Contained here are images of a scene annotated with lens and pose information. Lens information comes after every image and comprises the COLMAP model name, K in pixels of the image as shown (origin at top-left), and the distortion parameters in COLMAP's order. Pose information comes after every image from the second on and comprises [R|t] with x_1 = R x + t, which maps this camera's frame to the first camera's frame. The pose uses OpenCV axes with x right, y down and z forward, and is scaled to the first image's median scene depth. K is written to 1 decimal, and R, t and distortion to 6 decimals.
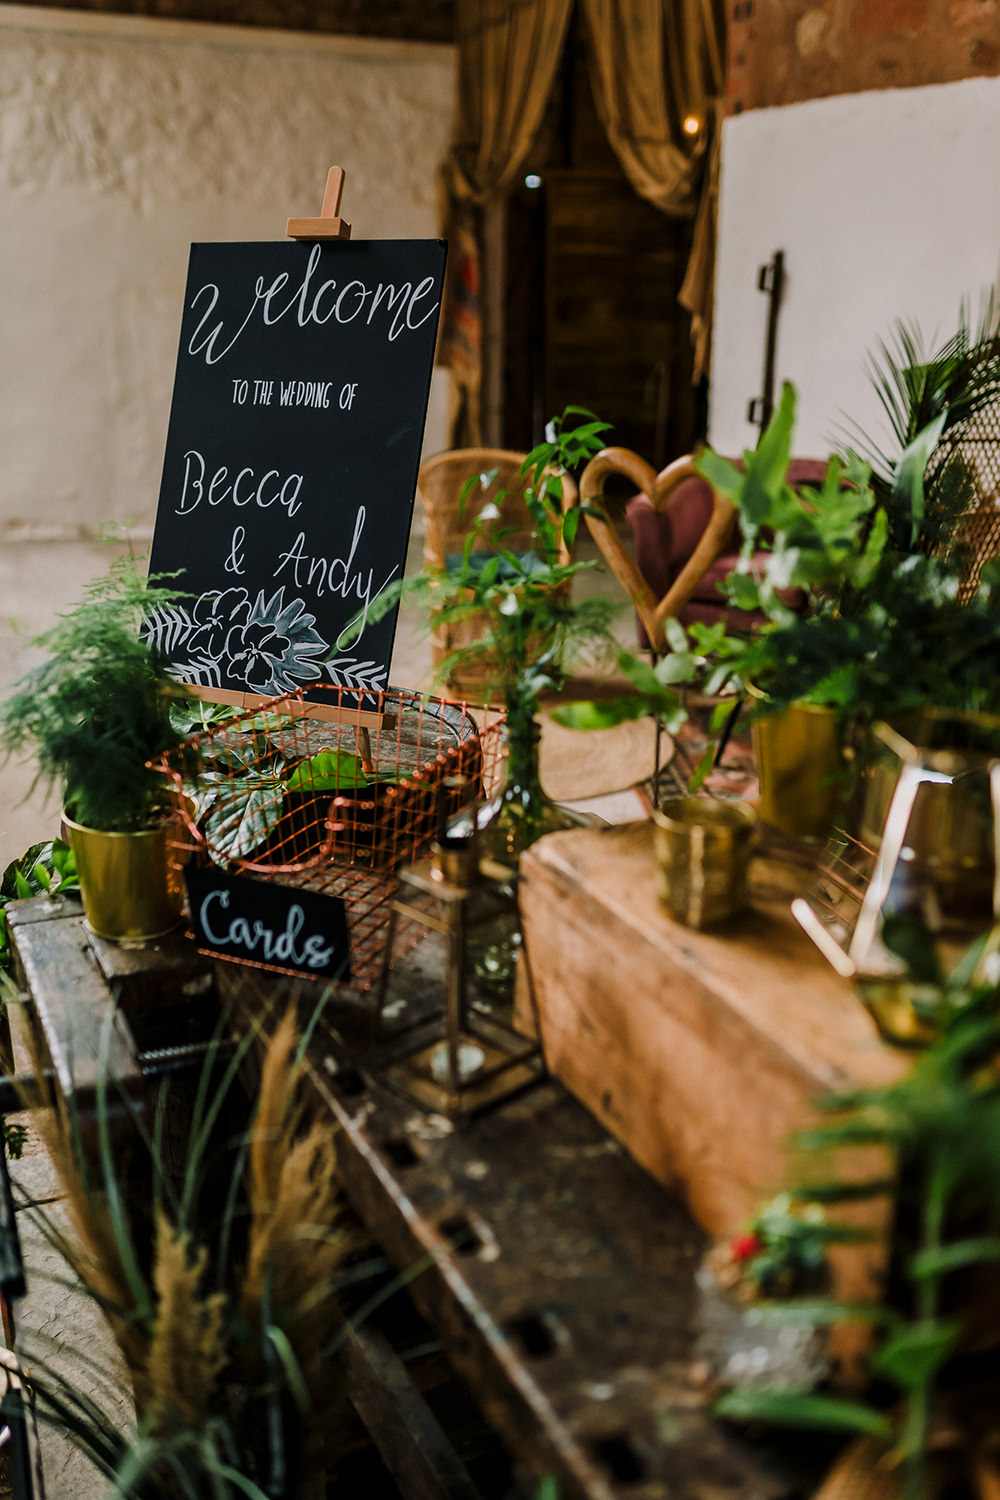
lens RADIAL K [[1494.7, 0, 500.5], [0, 1494.7, 785.6], [0, 0, 1]] dist [-0.081011, 0.122756]
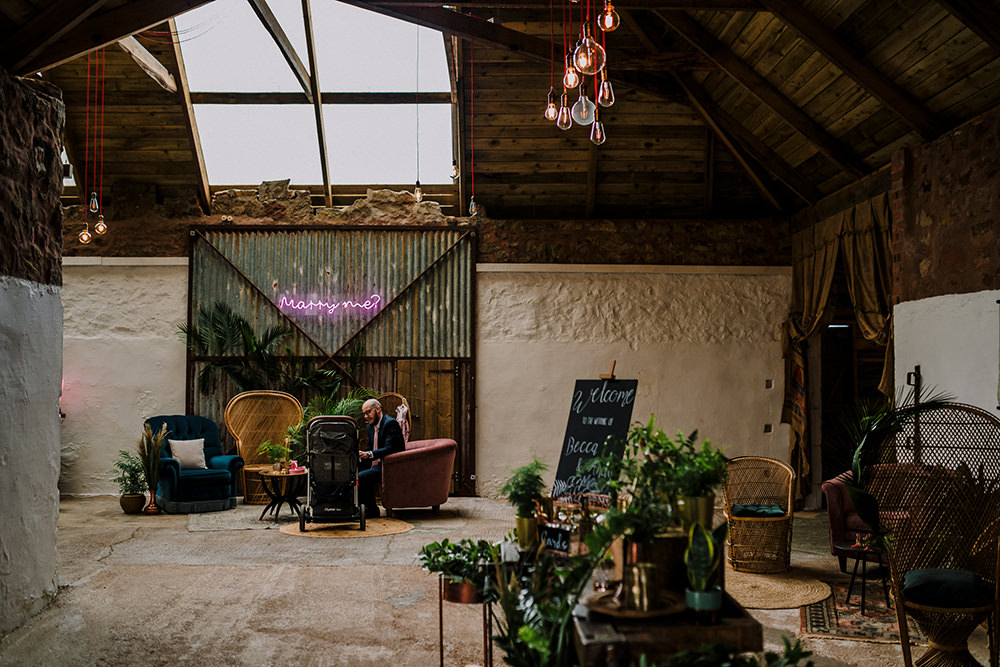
lens RADIAL K [[996.5, 0, 500.0], [0, 996.5, 333.5], [0, 0, 1]] dist [-0.081011, 0.122756]
pose [[0.918087, -0.027371, -0.395432, 0.154498], [-0.116517, 0.934902, -0.335233, 0.094836], [0.378866, 0.353848, 0.855133, -0.310660]]
